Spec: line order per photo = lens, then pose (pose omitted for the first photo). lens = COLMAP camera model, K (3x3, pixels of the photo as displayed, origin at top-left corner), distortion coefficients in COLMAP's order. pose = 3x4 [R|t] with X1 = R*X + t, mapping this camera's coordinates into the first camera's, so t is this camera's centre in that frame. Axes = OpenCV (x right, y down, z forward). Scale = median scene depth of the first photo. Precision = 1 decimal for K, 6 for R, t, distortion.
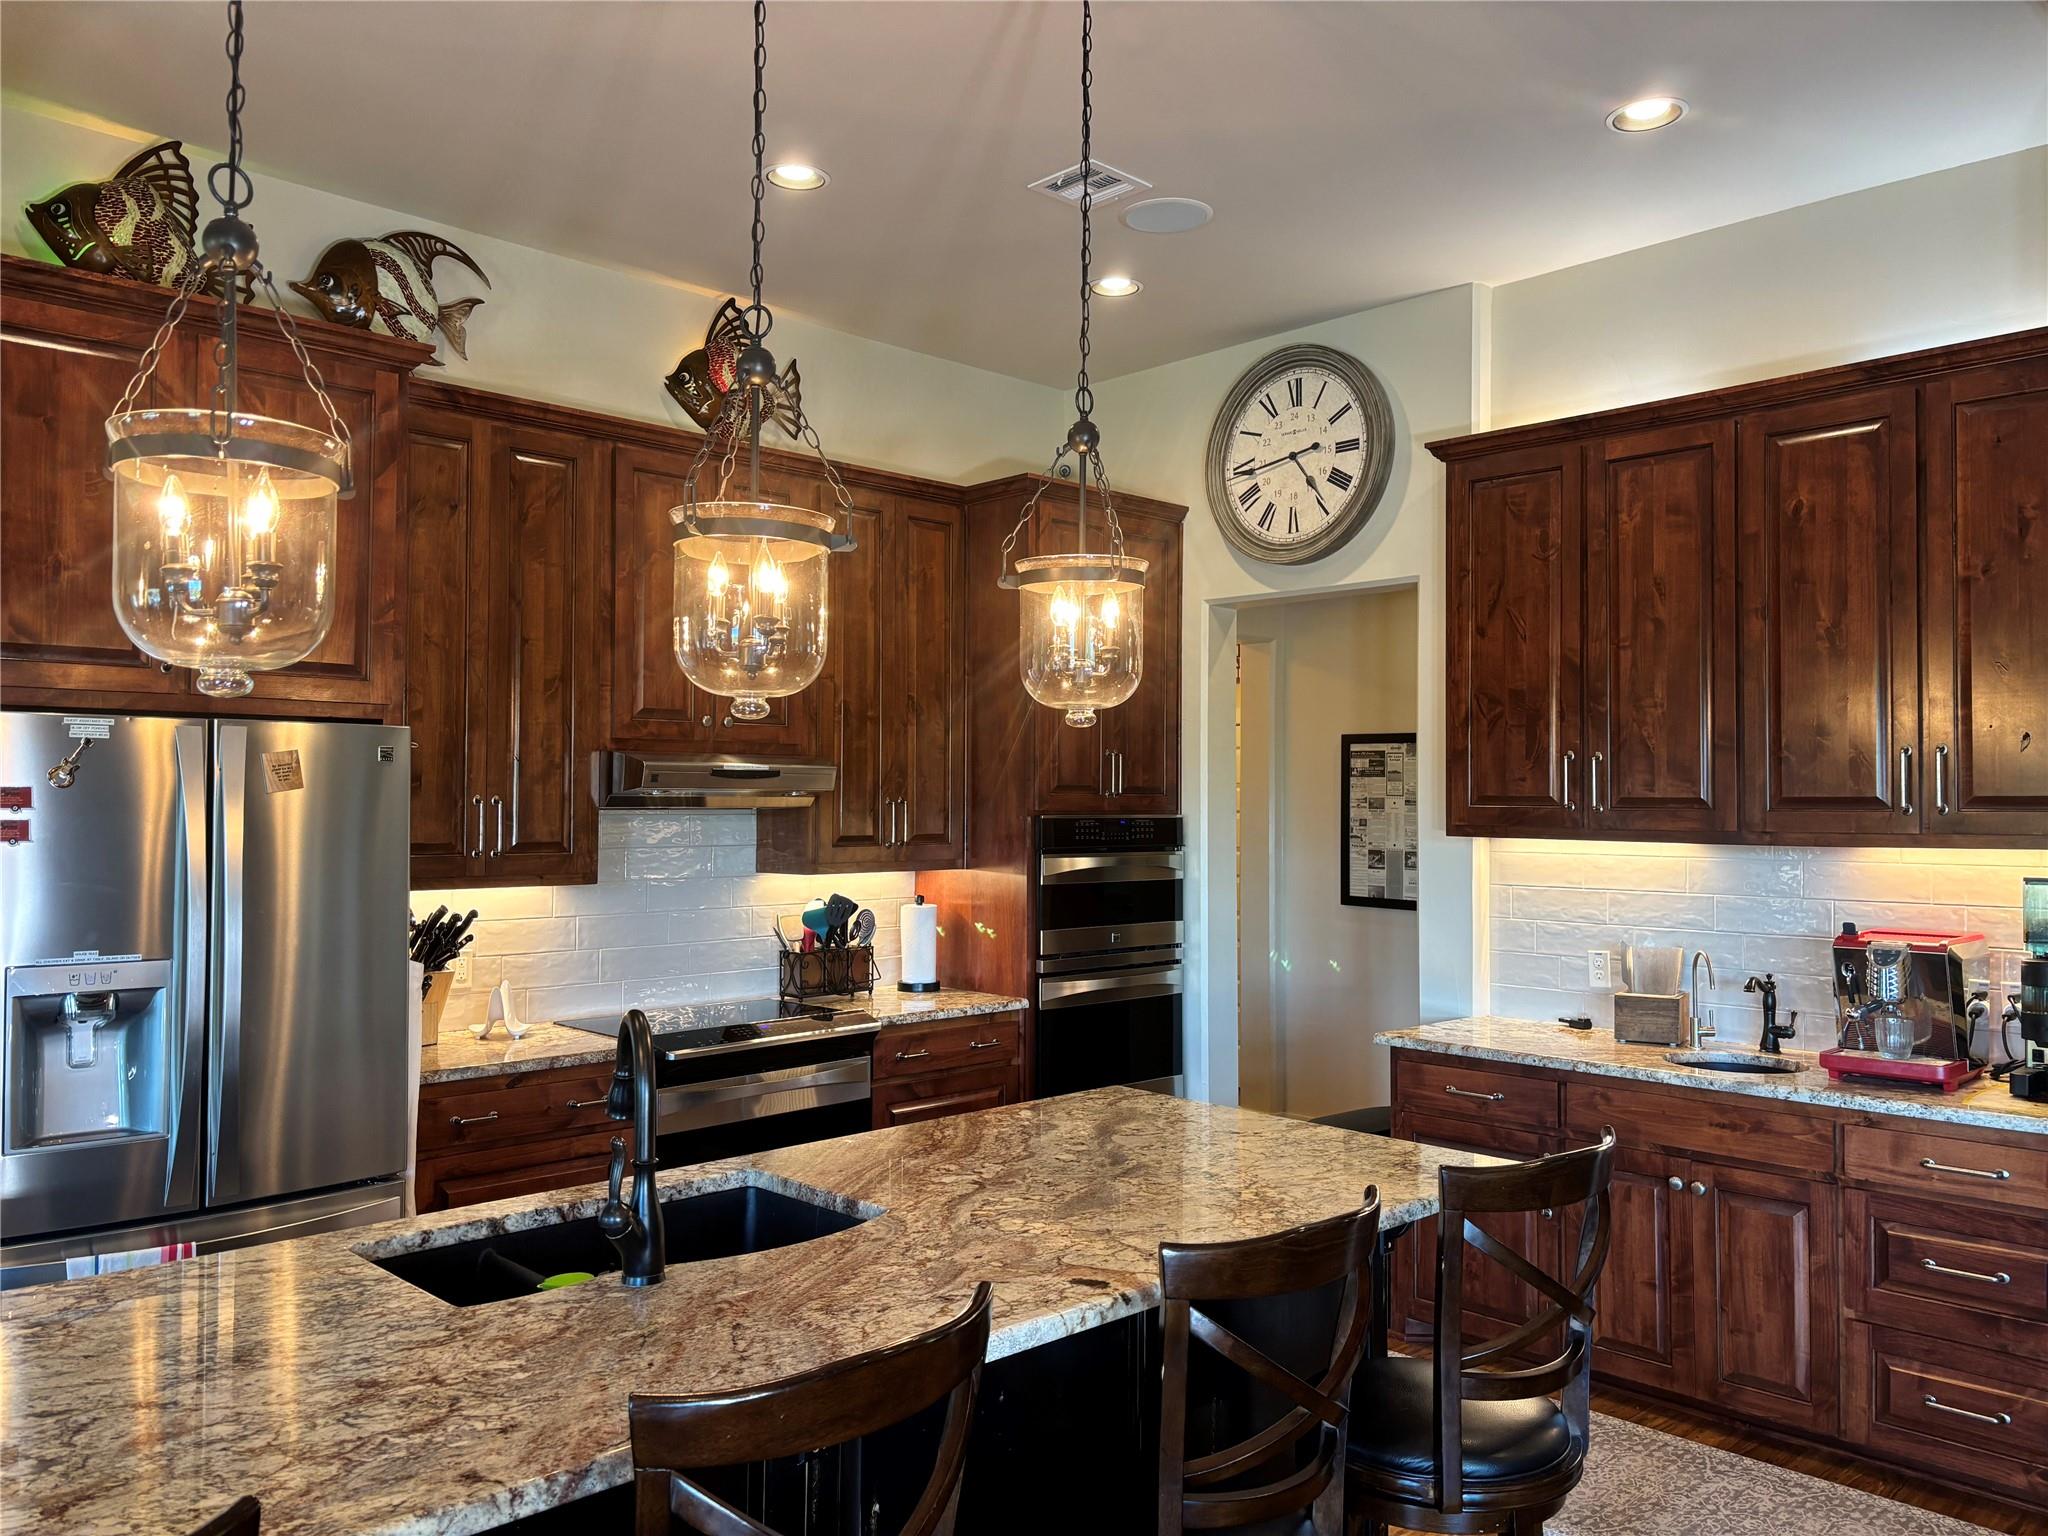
lens RADIAL K [[1544.3, 0, 1025.0], [0, 1544.3, 768.2], [0, 0, 1]] dist [0.008341, 0.004360]
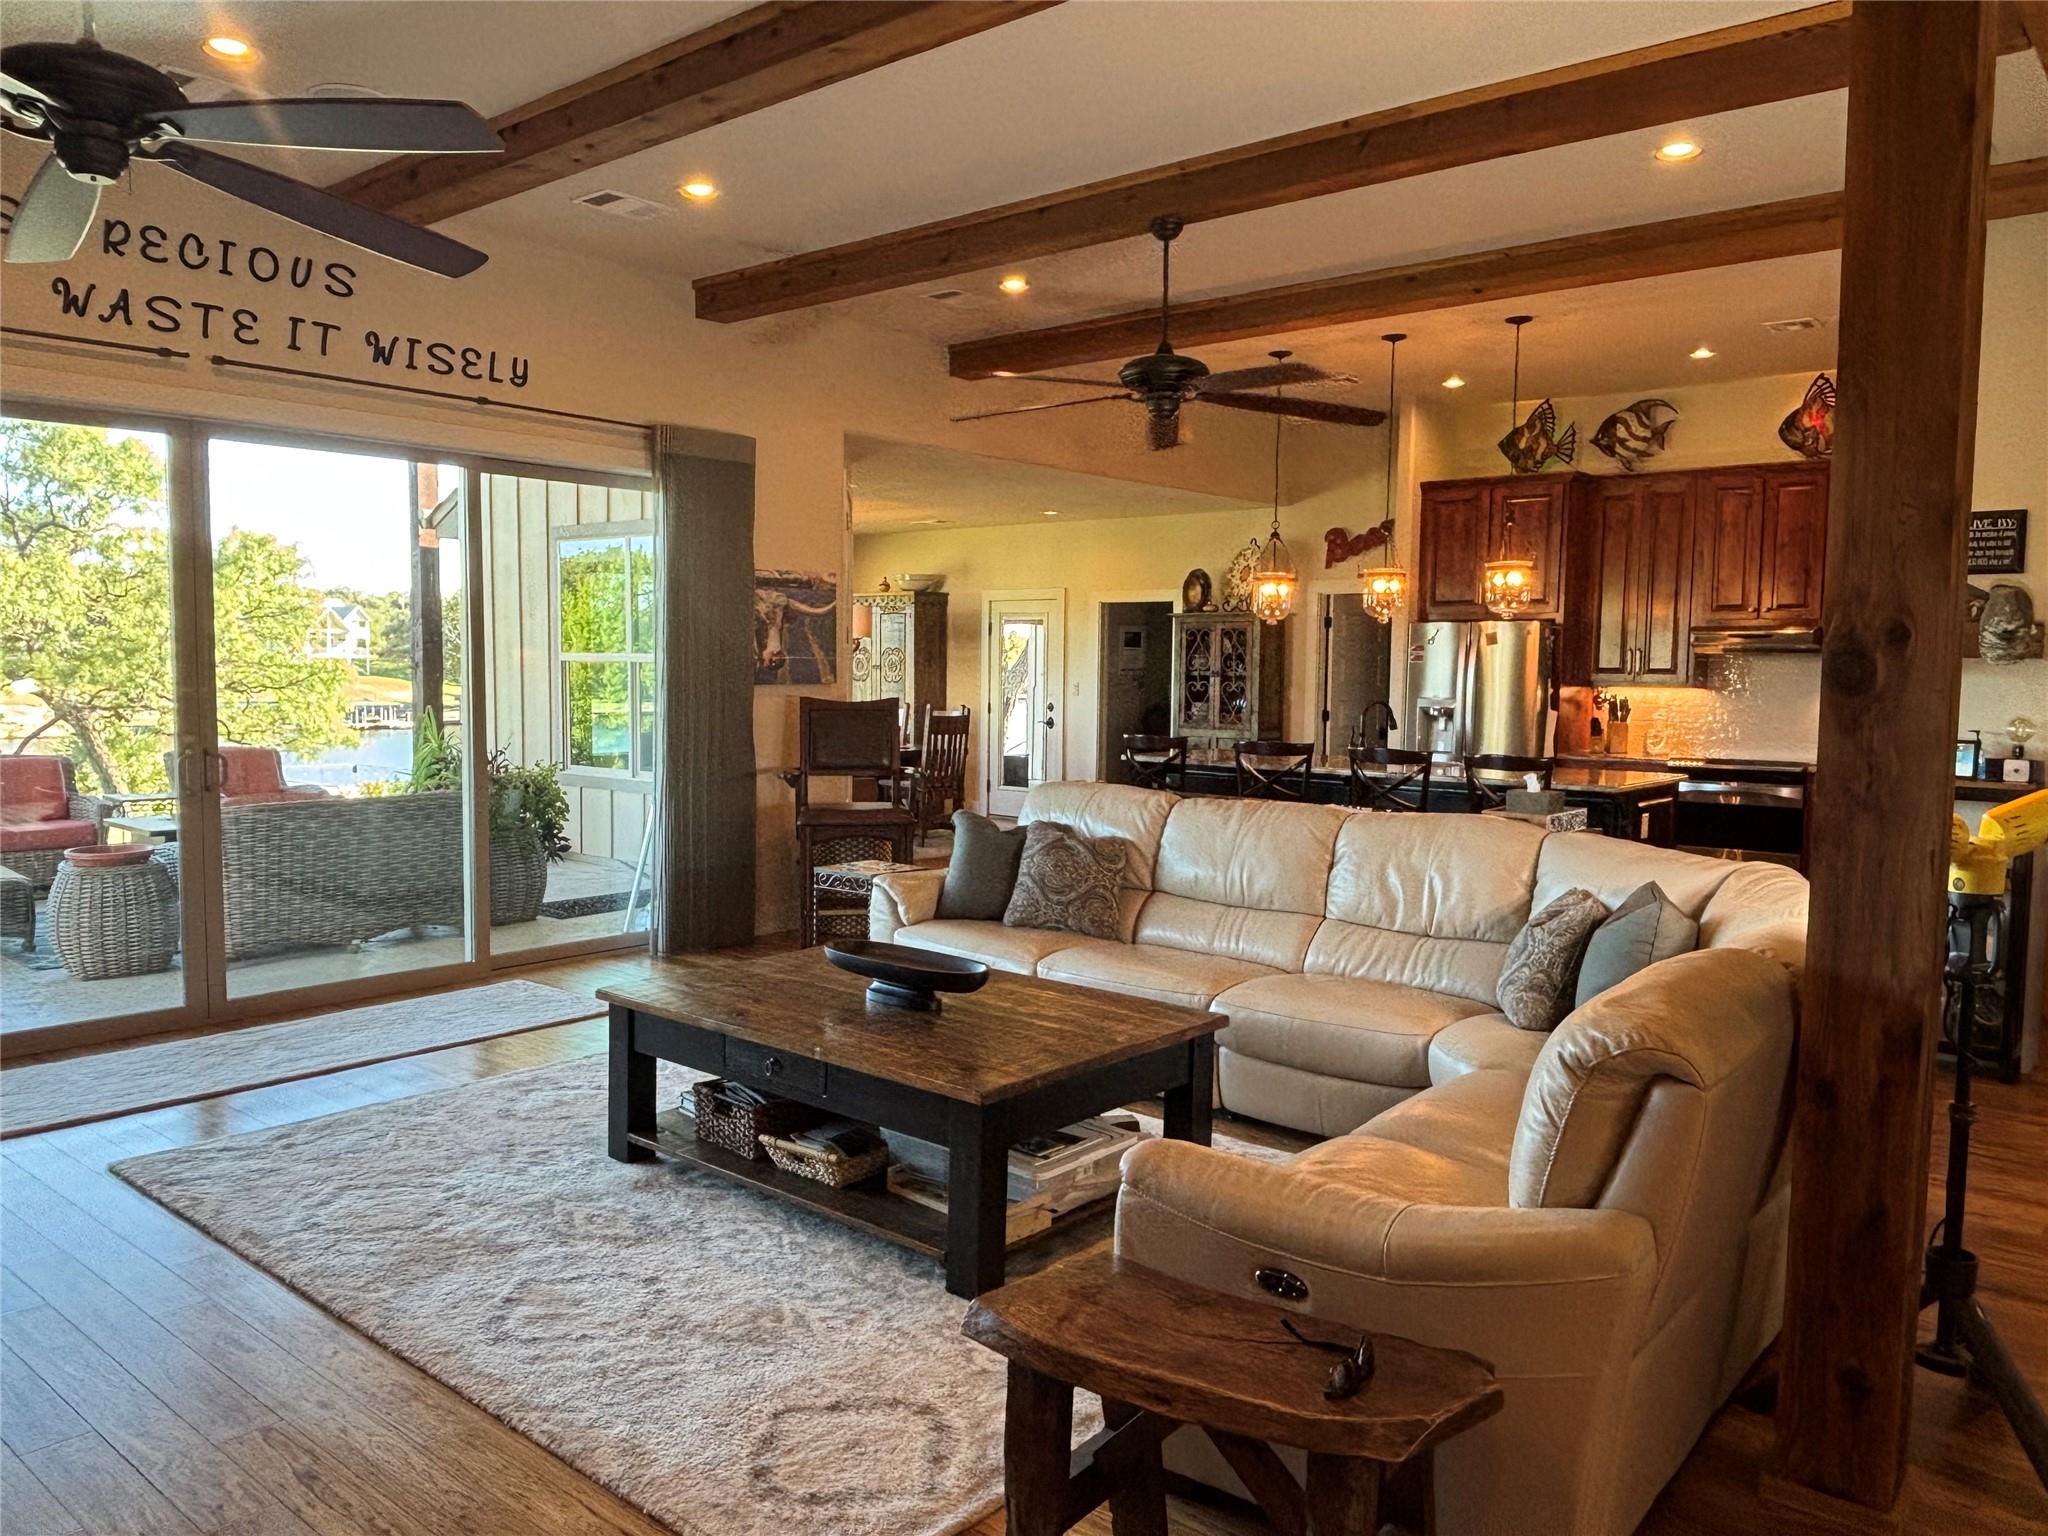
lens RADIAL K [[1485.6, 0, 1024.2], [0, 1485.6, 769.9], [0, 0, 1]] dist [0.000216, -0.000059]
pose [[0.084265, 0.075831, -0.993554, 1.702478], [0.011829, 0.996954, 0.077093, 0.010703], [0.996373, -0.018249, 0.083111, -0.079070]]
